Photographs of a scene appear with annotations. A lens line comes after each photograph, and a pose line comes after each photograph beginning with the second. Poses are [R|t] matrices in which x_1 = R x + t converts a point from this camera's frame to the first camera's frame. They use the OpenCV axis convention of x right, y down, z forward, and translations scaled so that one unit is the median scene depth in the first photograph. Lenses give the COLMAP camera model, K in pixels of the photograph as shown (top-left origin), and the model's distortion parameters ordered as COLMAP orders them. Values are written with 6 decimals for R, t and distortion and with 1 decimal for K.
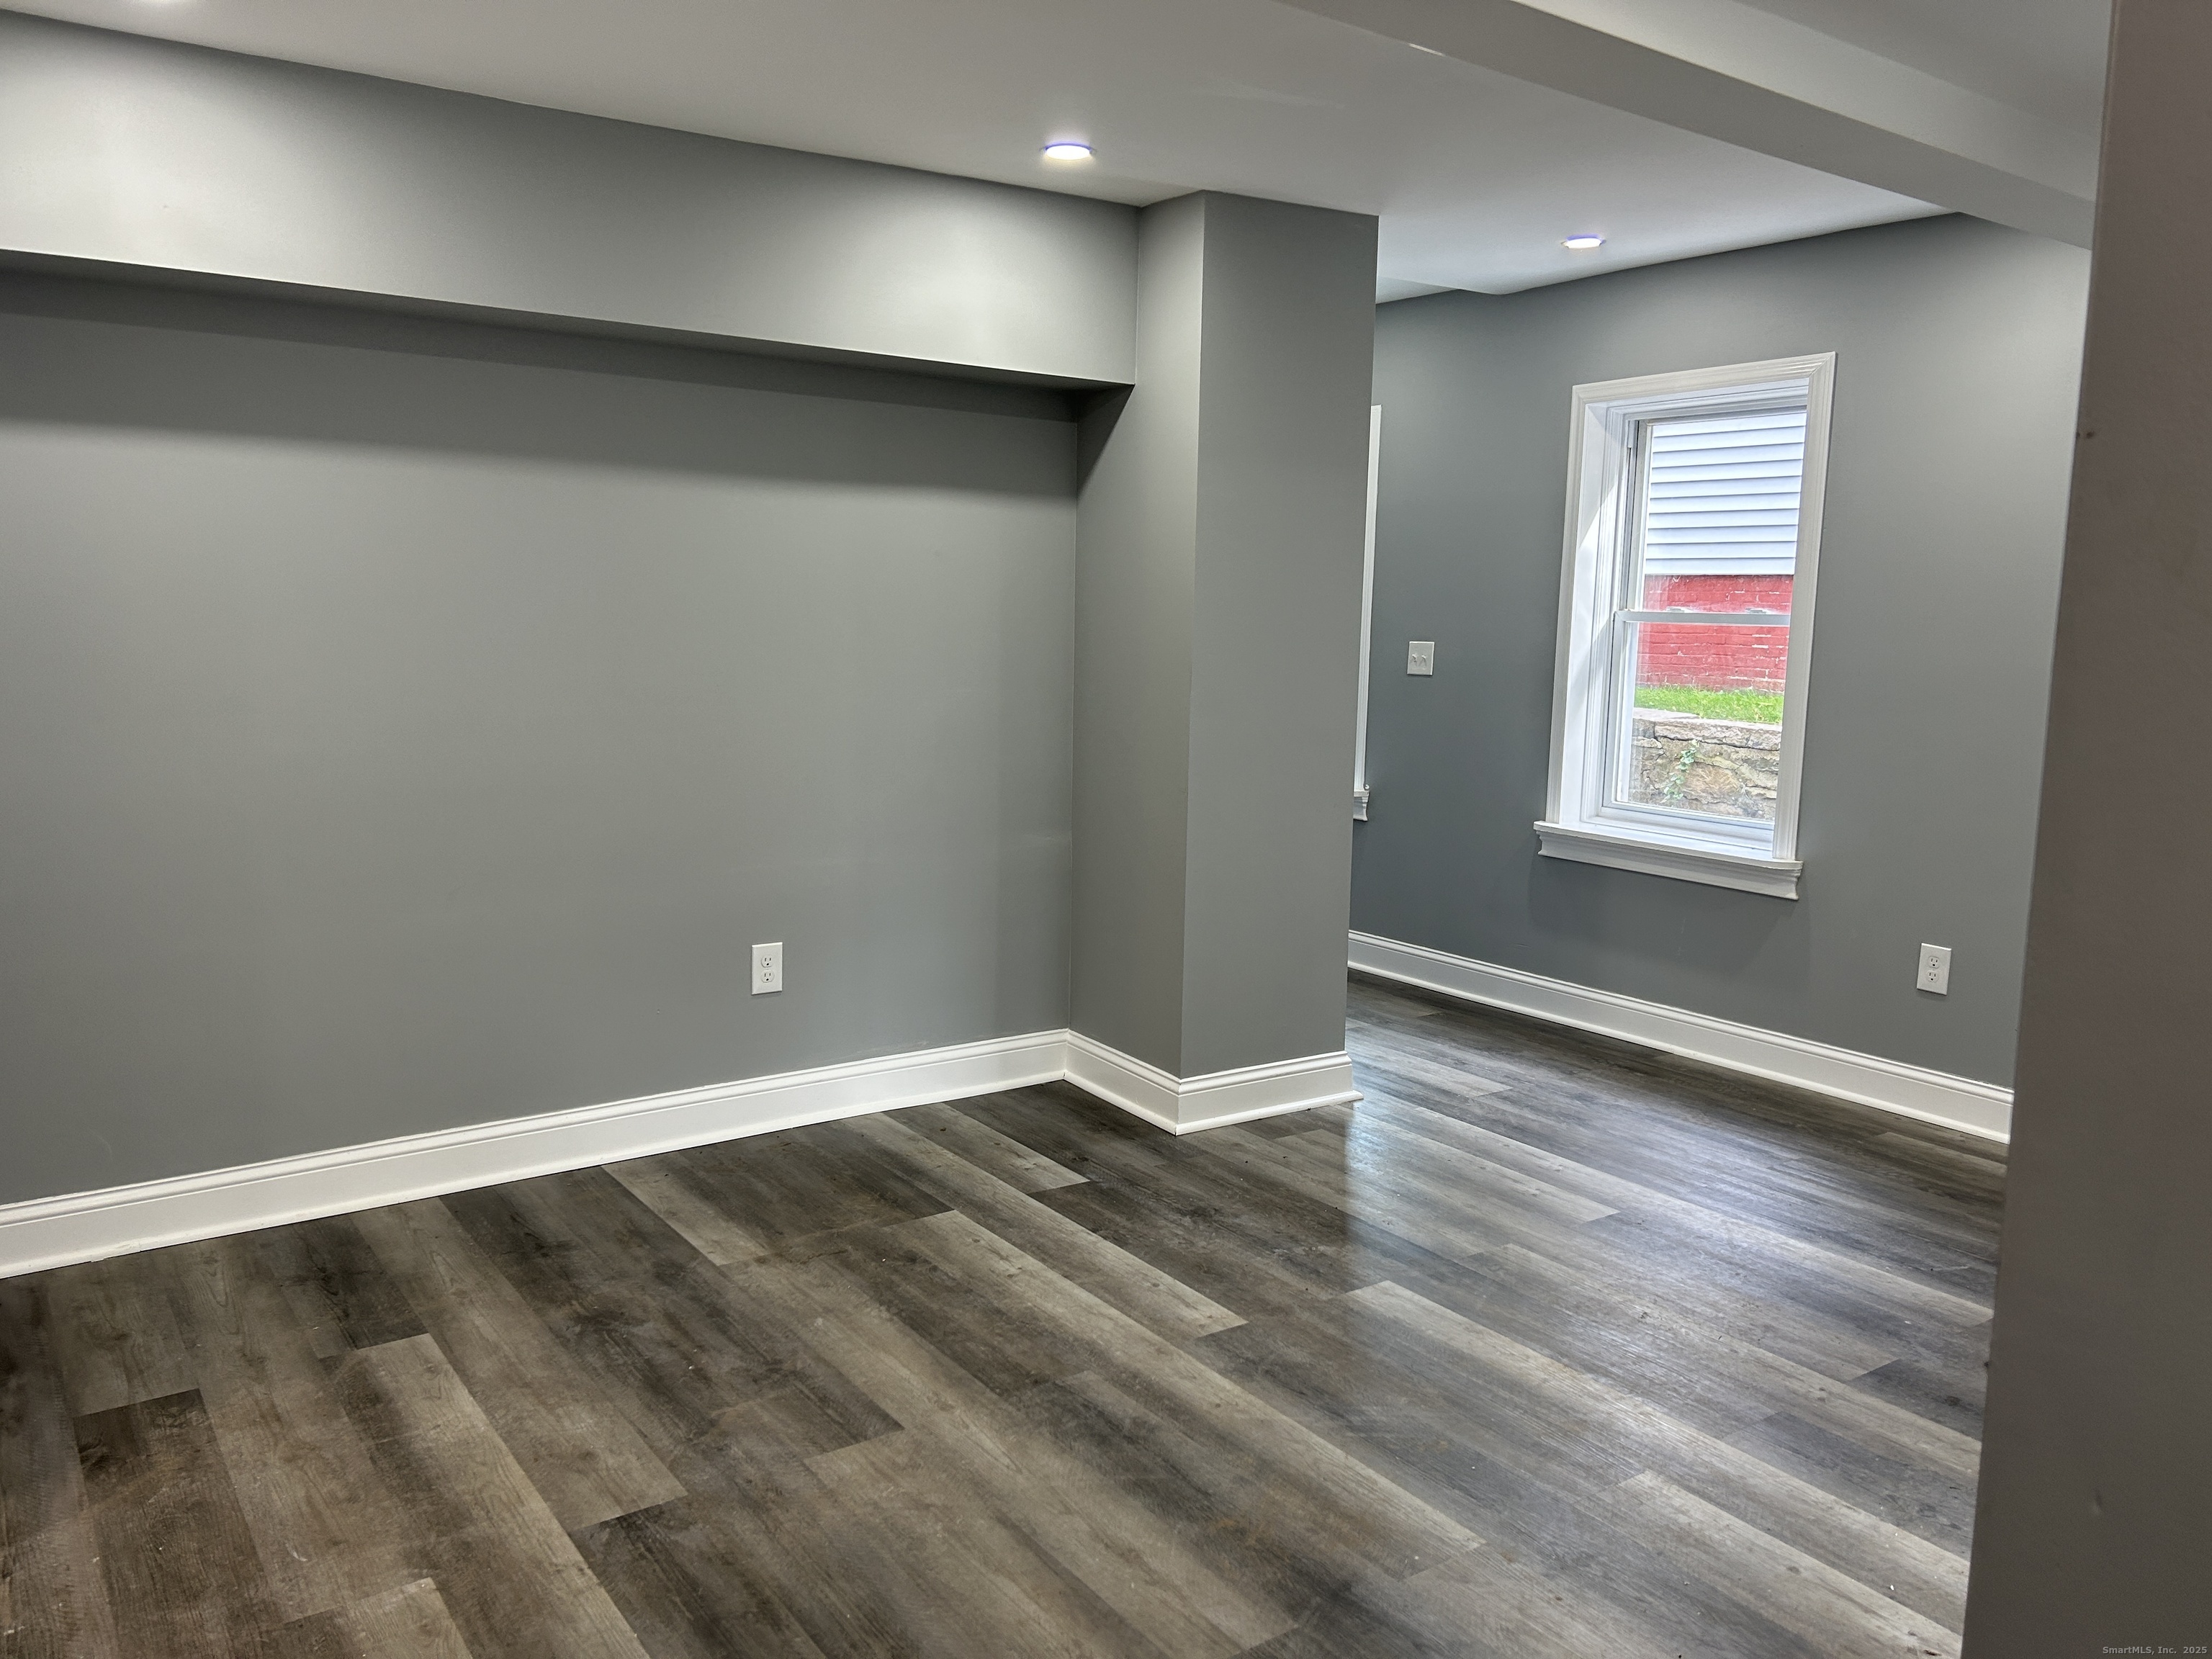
lens RADIAL K [[1657.7, 0, 1106.0], [0, 1657.7, 829.5], [0, 0, 1]] dist [0.088362, -0.114602]
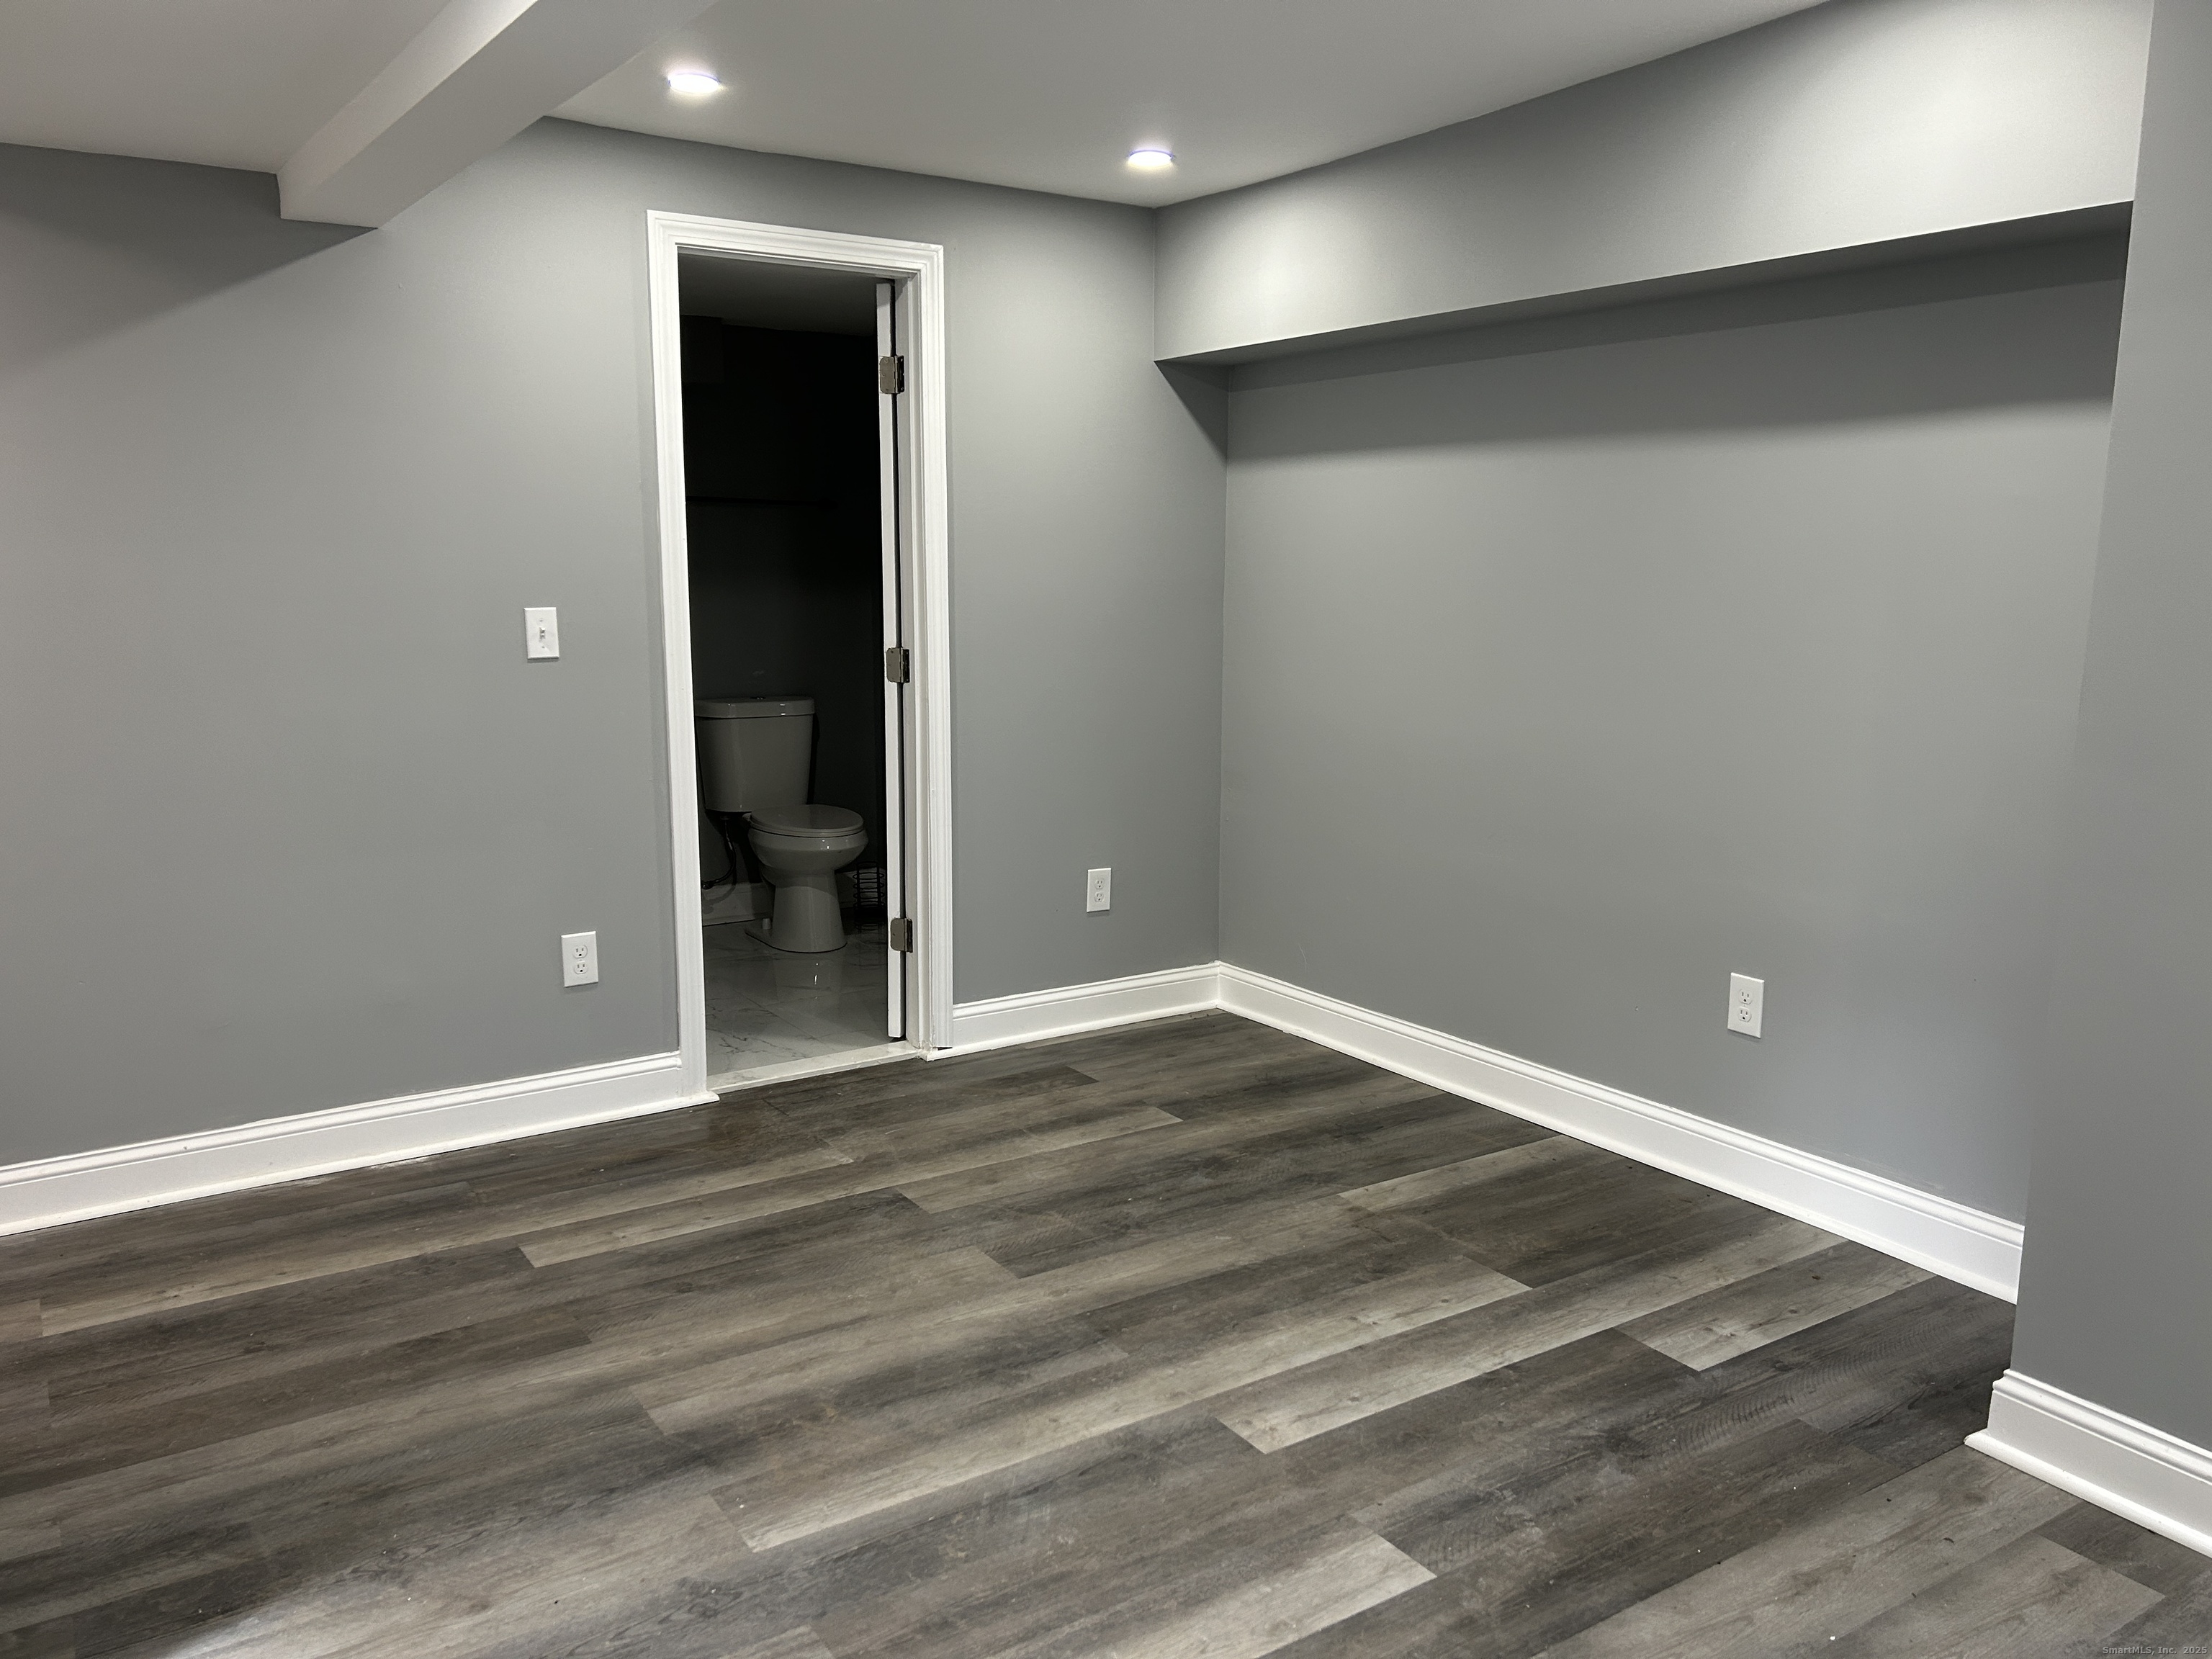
lens RADIAL K [[1673.2, 0, 1106.0], [0, 1673.2, 829.5], [0, 0, 1]] dist [0.024008, -0.033406]
pose [[-0.030660, 0.145774, -0.988843, 0.853496], [-0.148069, 0.977730, 0.148726, -0.111493], [0.988502, 0.150977, -0.008393, 0.889544]]
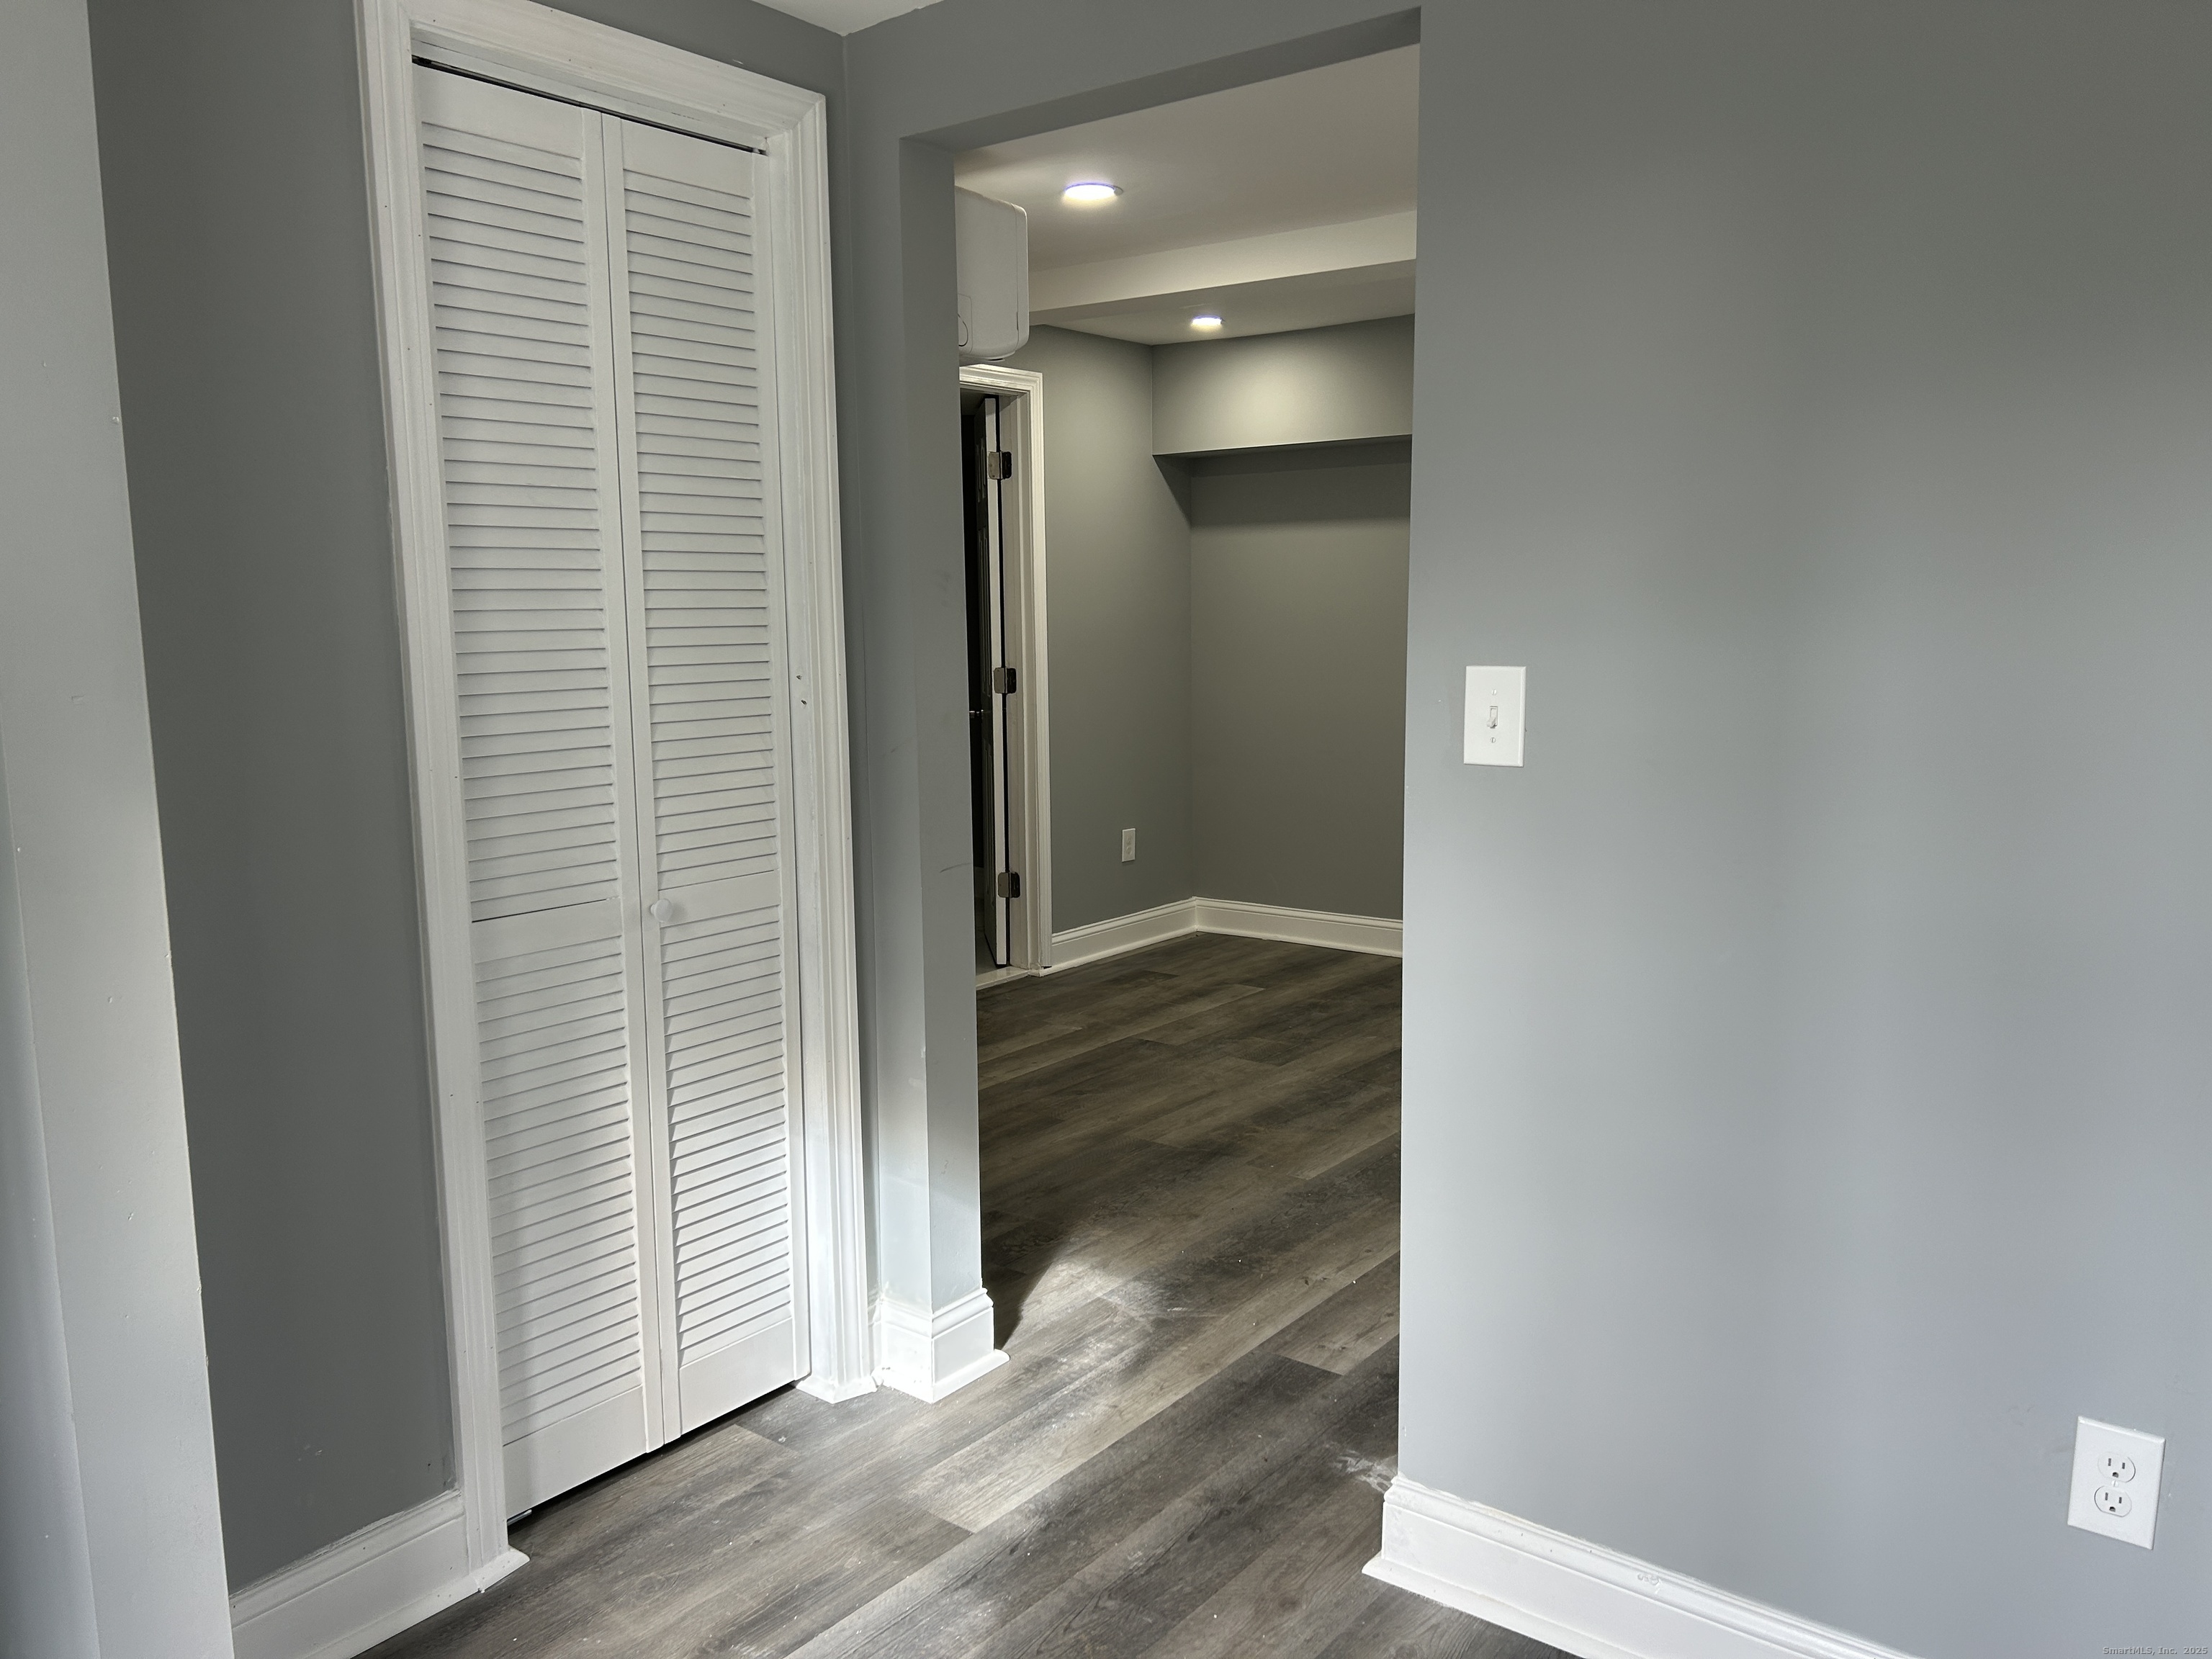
lens RADIAL K [[1657.7, 0, 1106.0], [0, 1657.7, 829.5], [0, 0, 1]] dist [0.088362, -0.114602]
pose [[0.284034, 0.110587, -0.952416, 1.281571], [-0.118675, 0.989743, 0.079529, -0.006964], [0.951442, 0.090439, 0.294244, 0.249660]]
